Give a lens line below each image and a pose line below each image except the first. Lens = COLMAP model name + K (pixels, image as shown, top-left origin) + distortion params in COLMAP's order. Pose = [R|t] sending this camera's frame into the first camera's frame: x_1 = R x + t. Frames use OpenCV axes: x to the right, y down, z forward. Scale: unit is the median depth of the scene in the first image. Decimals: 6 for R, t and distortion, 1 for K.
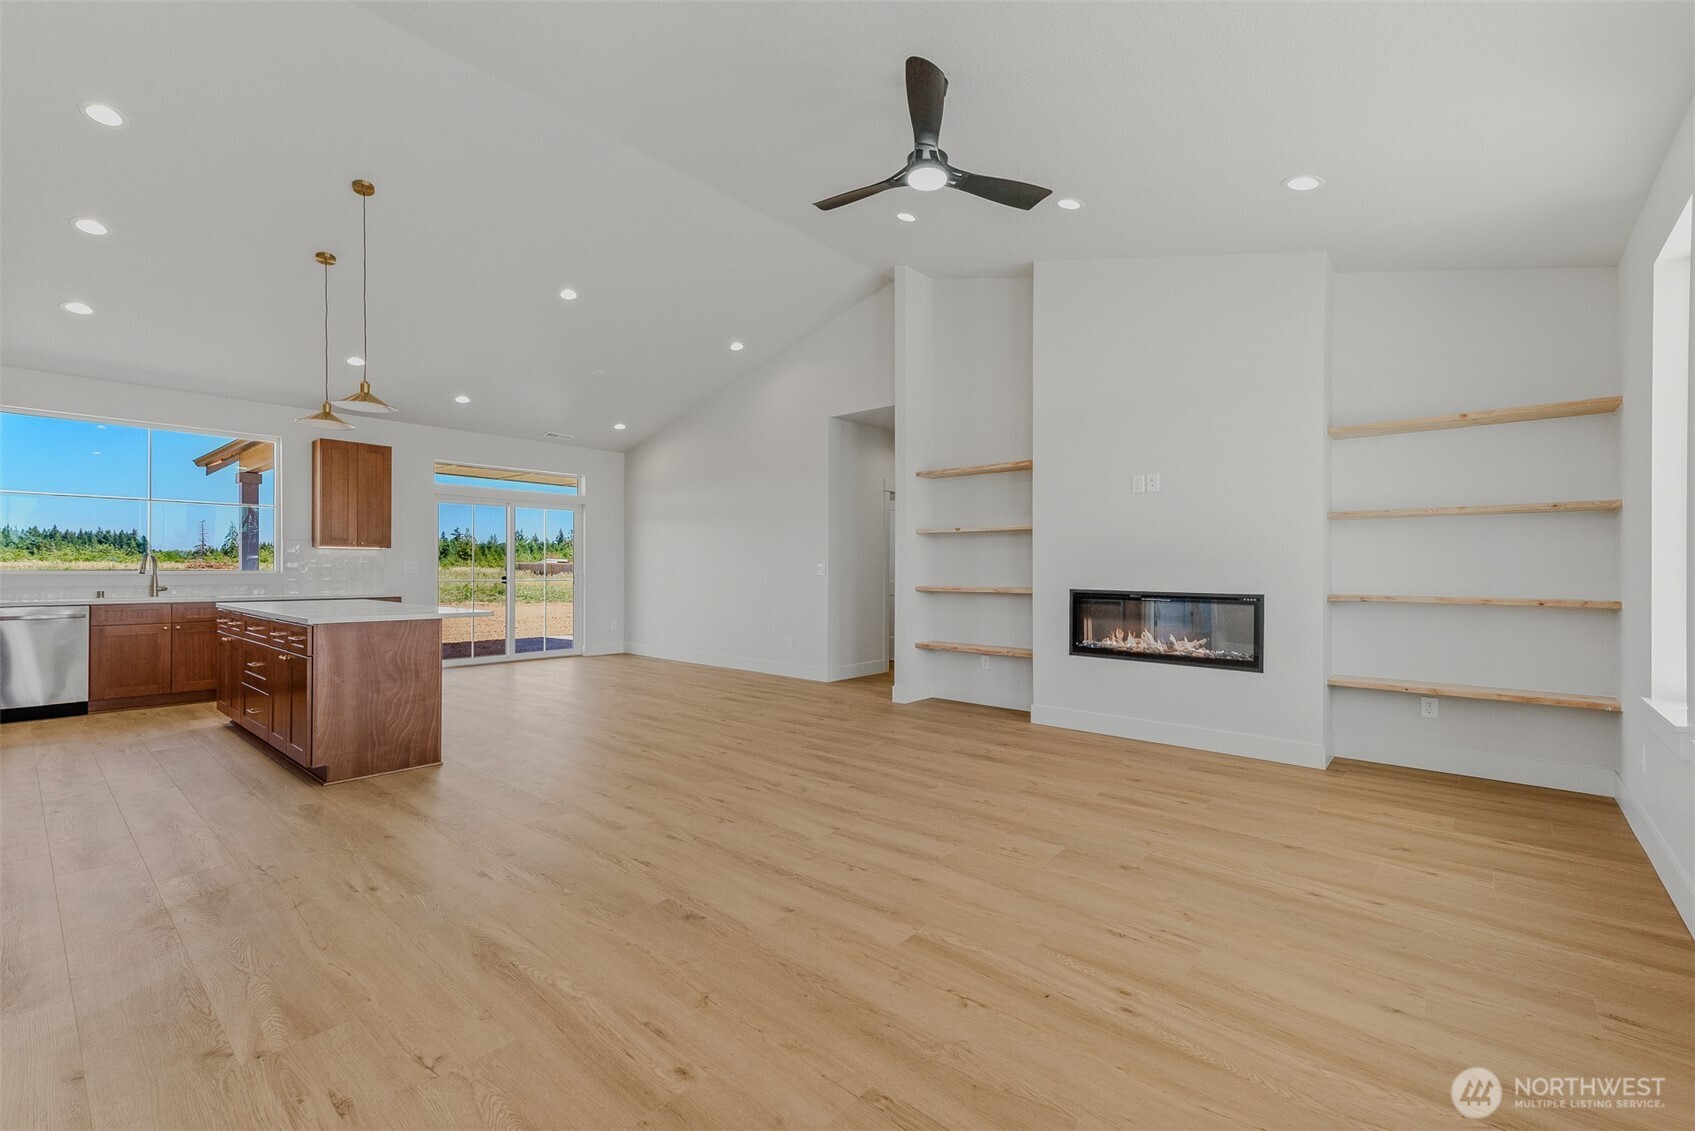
lens RADIAL K [[726.1, 0, 857.8], [0, 726.1, 570.0], [0, 0, 1]] dist [0.017358, 0.002245]
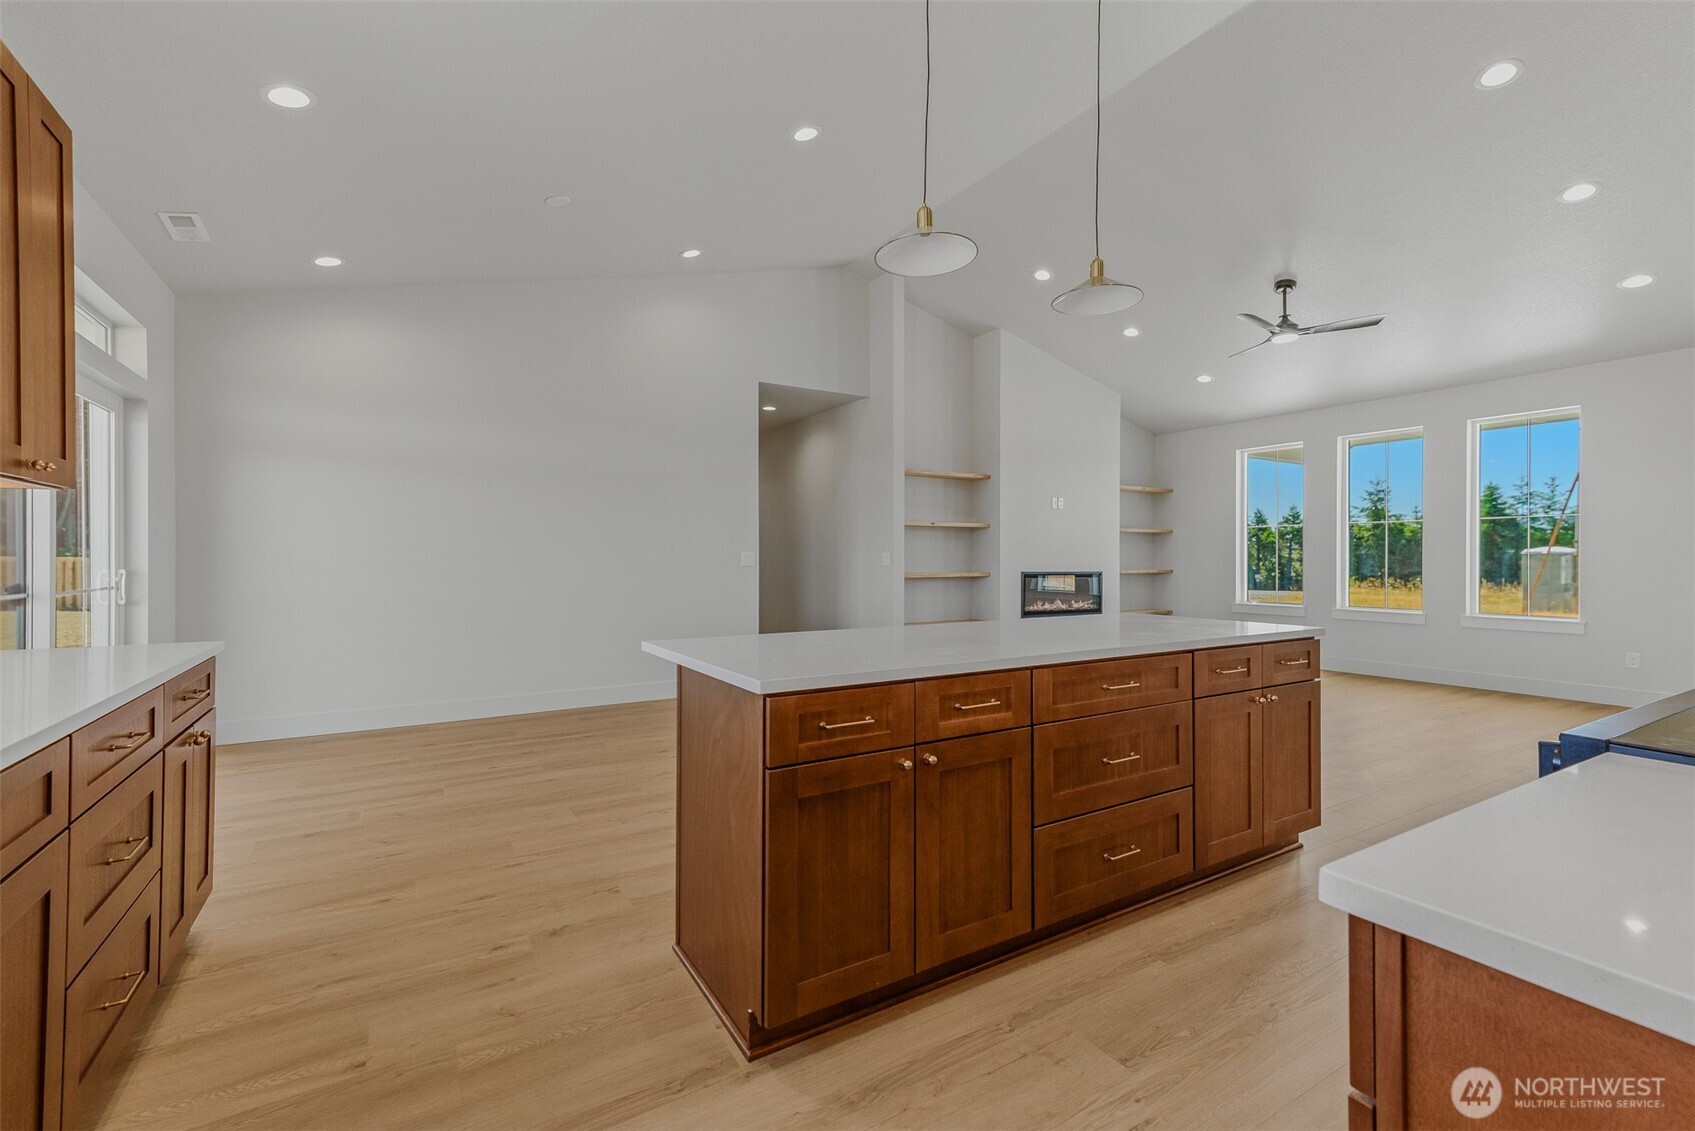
lens RADIAL K [[726.1, 0, 849.3], [0, 726.1, 554.8], [0, 0, 1]] dist [0.017358, 0.002245]
pose [[0.305752, 0.001596, 0.952110, -1.061329], [0.003714, 0.999989, -0.002869, -0.004291], [-0.952104, 0.004413, 0.305743, 0.809414]]
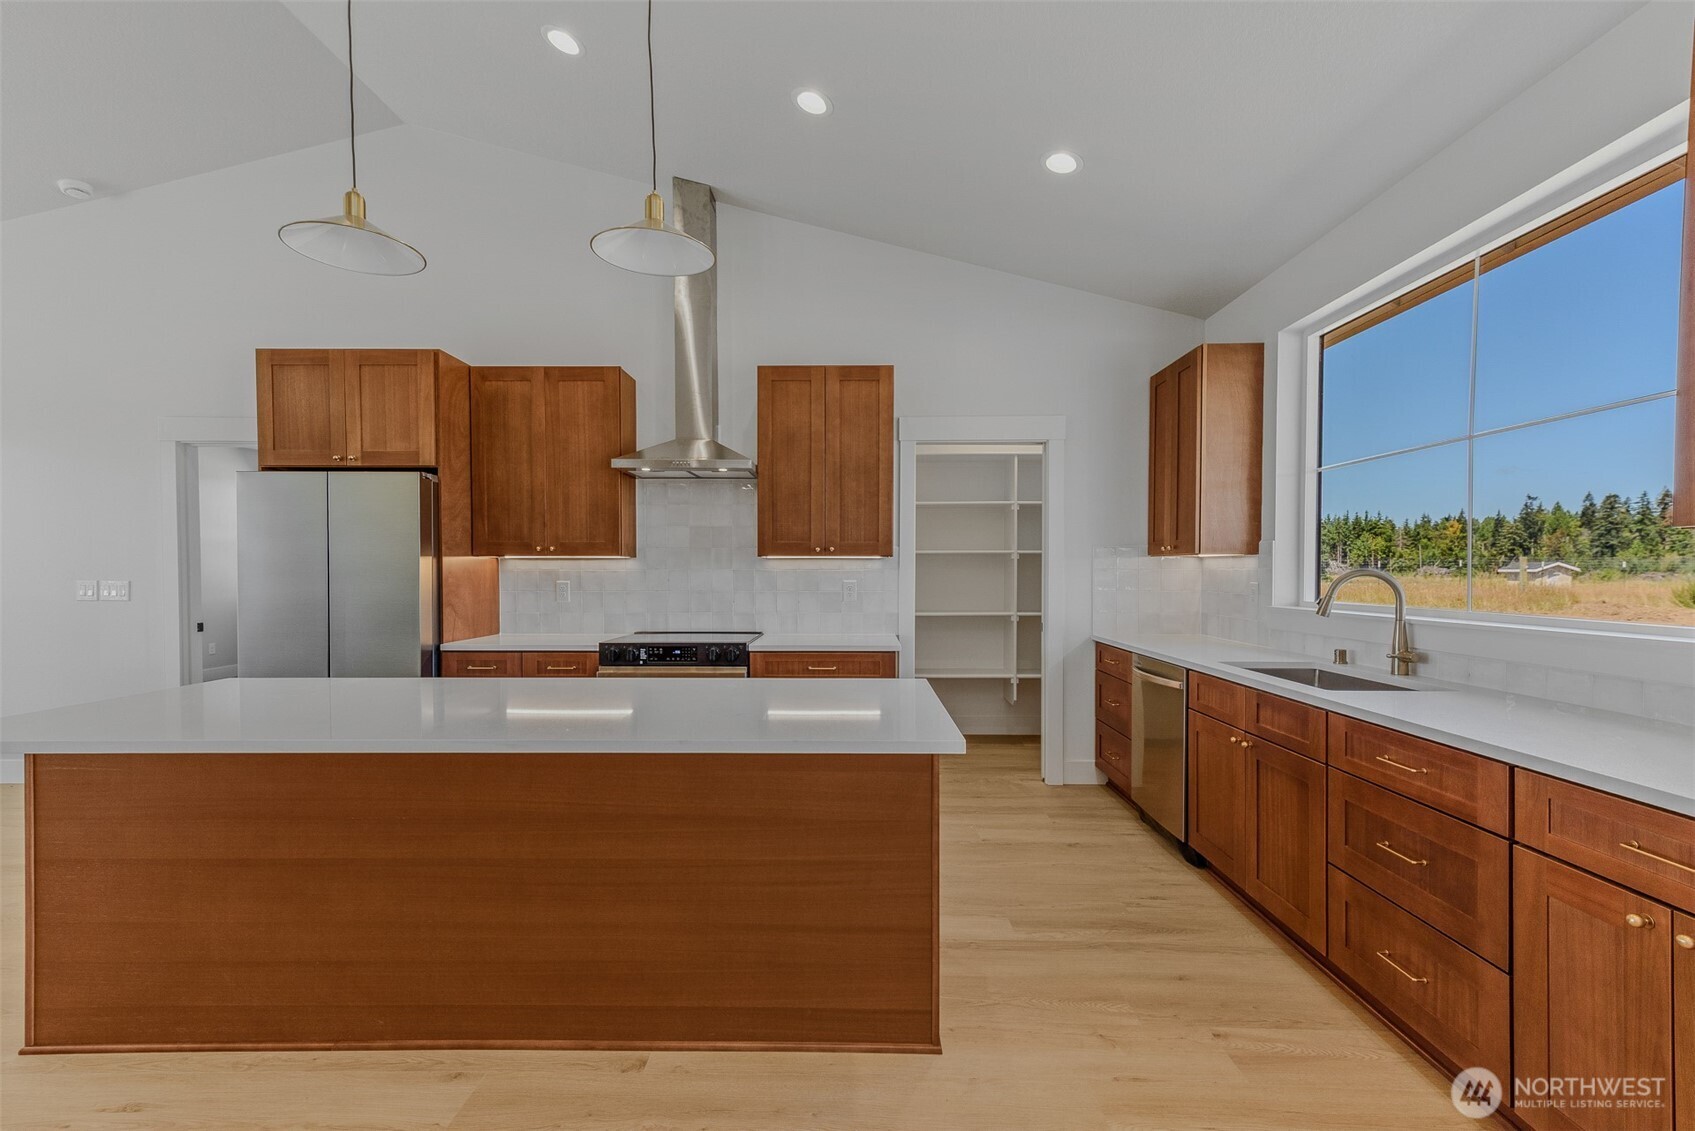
lens RADIAL K [[726.1, 0, 839.3], [0, 726.1, 585.2], [0, 0, 1]] dist [0.017358, 0.002245]
pose [[-0.769578, 0.009889, -0.638476, -0.489195], [-0.003846, 0.999790, 0.020121, -0.023539], [0.638541, 0.017941, -0.769378, 1.230025]]
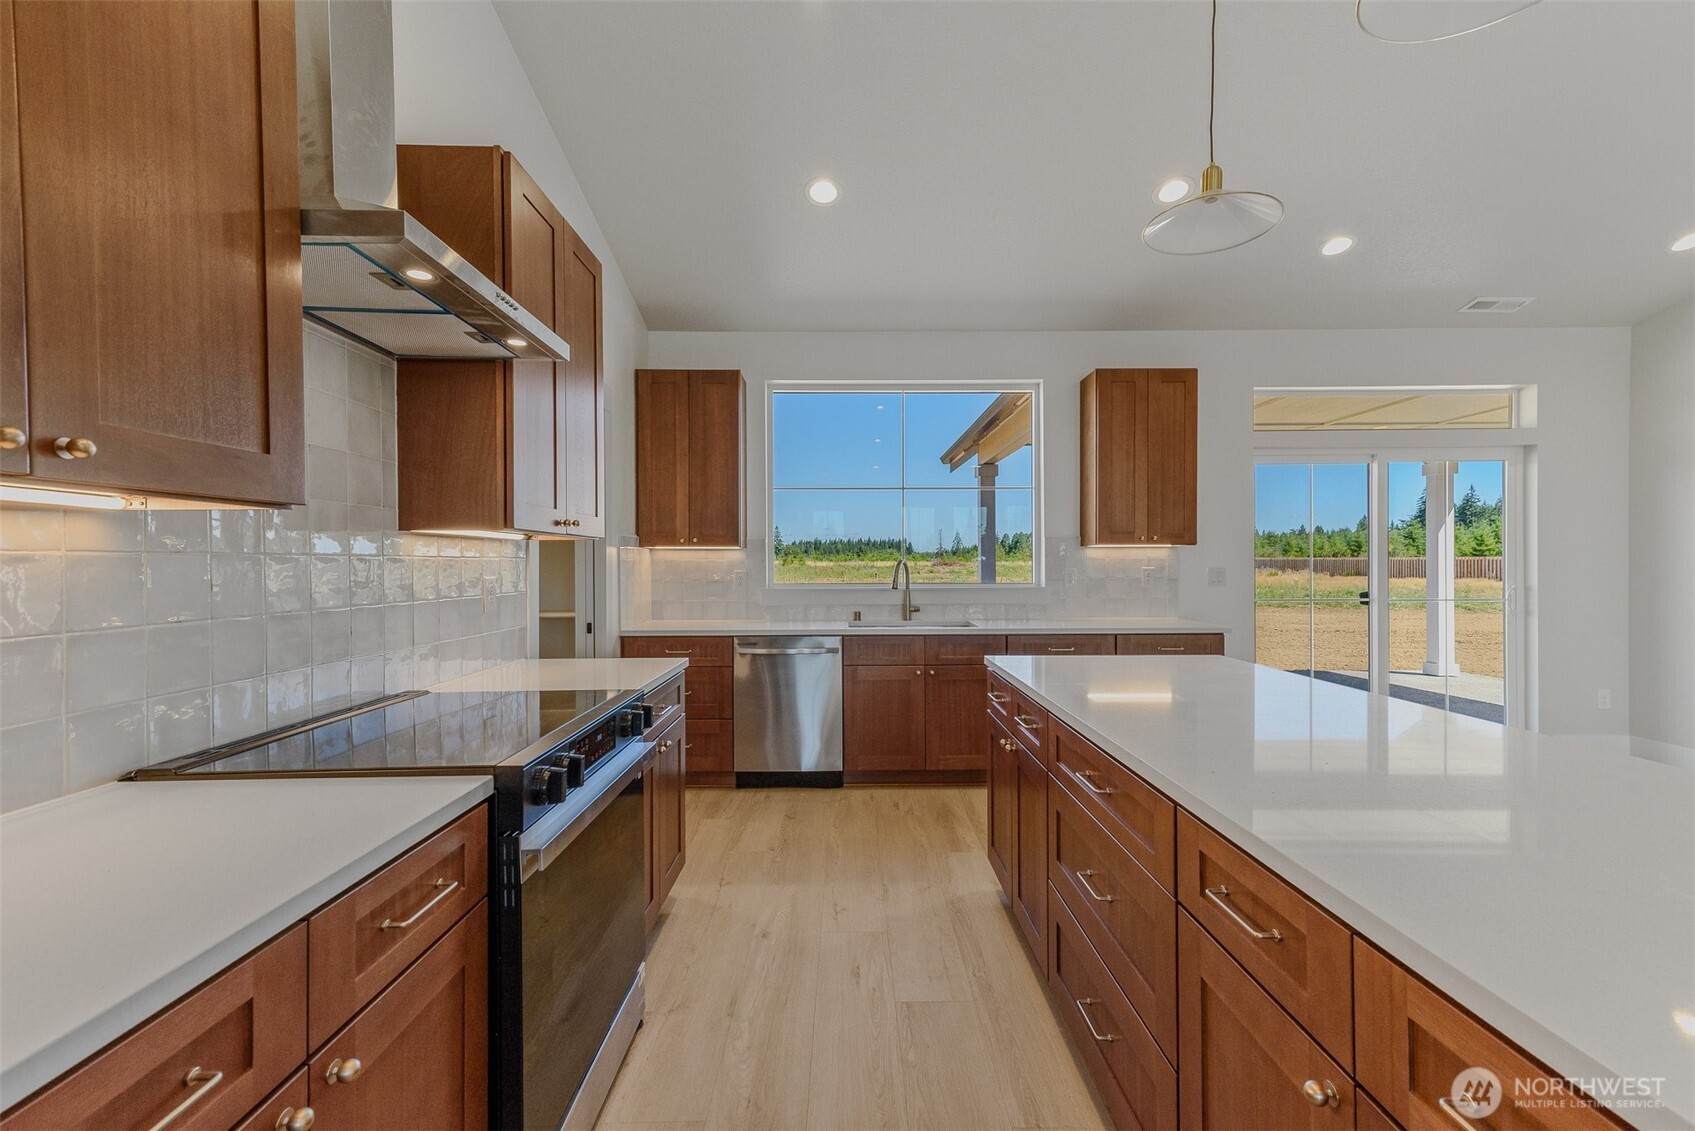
lens RADIAL K [[726.1, 0, 852.3], [0, 726.1, 565.7], [0, 0, 1]] dist [0.017358, 0.002245]
pose [[0.661444, -0.004932, -0.749978, -0.500381], [0.005820, 0.999982, -0.001443, -0.018572], [0.749972, -0.003411, 0.661461, 0.539231]]
